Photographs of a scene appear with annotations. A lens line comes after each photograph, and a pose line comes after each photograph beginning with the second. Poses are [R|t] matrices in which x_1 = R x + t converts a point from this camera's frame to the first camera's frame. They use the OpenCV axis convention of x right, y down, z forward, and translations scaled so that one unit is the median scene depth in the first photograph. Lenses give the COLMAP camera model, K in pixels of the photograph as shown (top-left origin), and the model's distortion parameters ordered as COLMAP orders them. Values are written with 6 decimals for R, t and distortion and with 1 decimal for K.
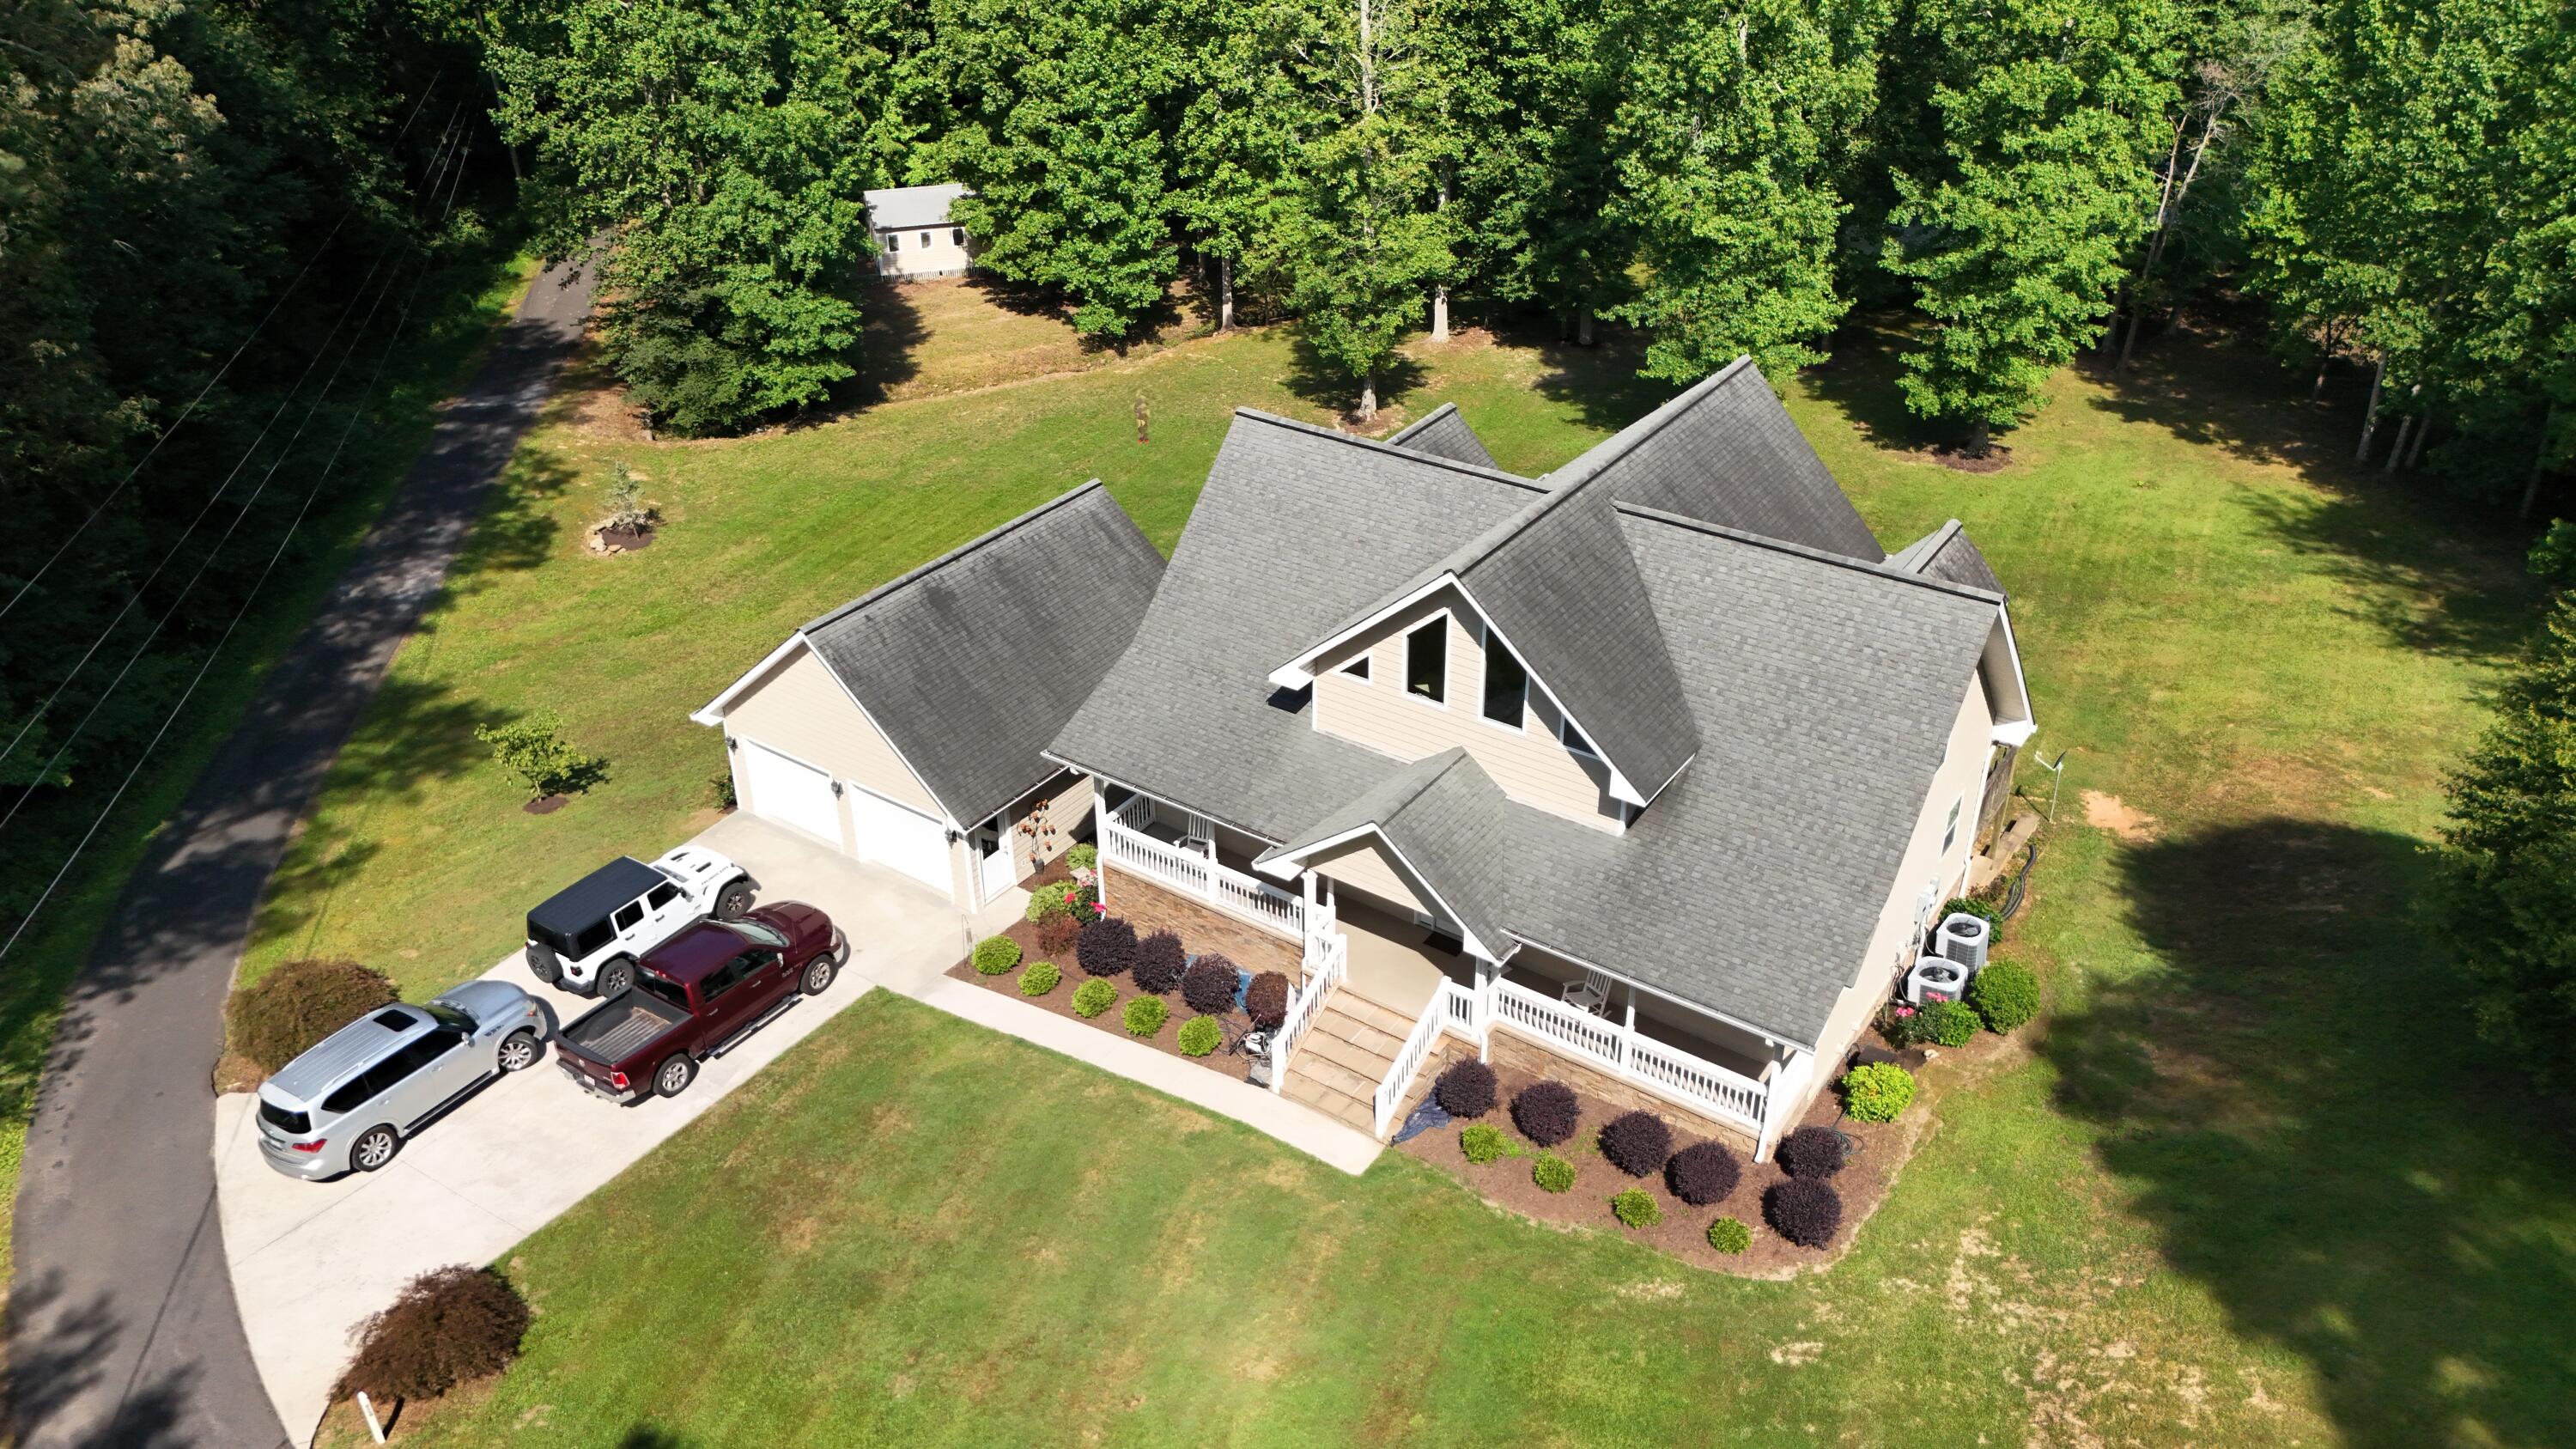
lens RADIAL K [[1893.3, 0, 1288.0], [0, 1893.3, 724.5], [0, 0, 1]] dist [0.002767, 0.000556]
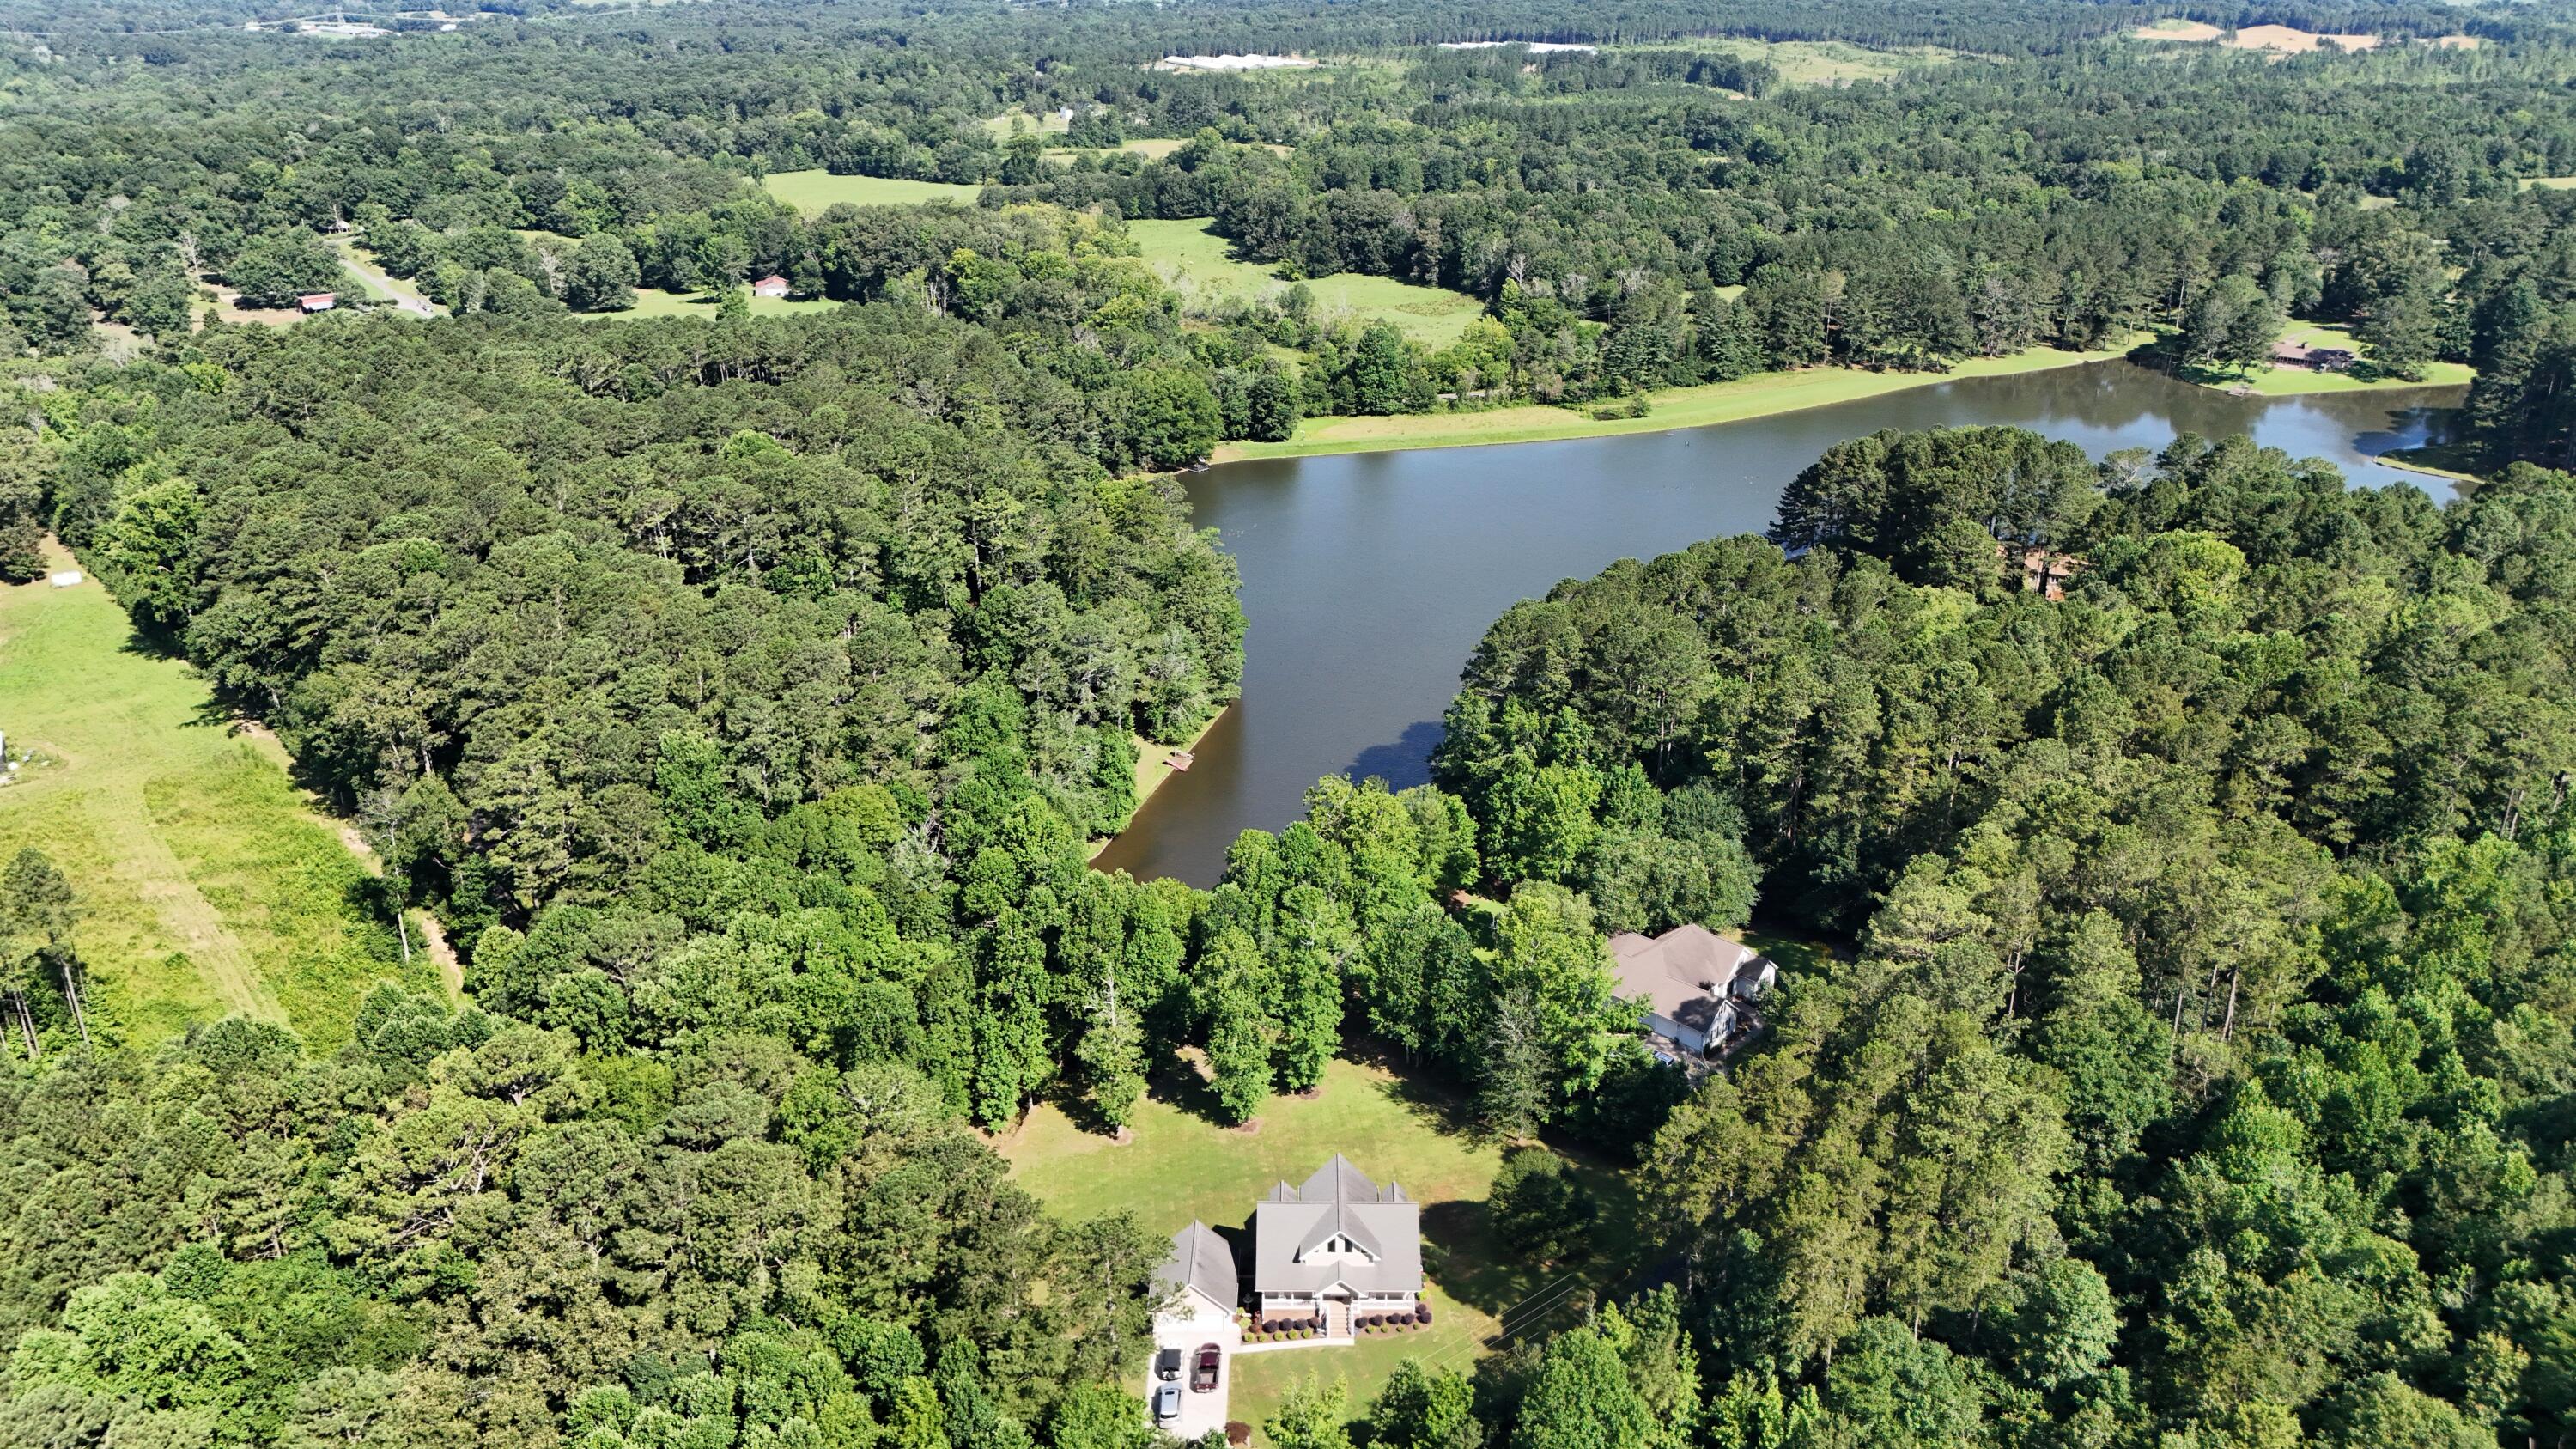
lens RADIAL K [[1893.3, 0, 1288.0], [0, 1893.3, 724.5], [0, 0, 1]] dist [0.002767, 0.000556]
pose [[0.815269, -0.219254, 0.535971, -2.473321], [0.287298, 0.956754, -0.045624, -1.189370], [-0.502789, 0.191179, 0.843003, -3.573809]]
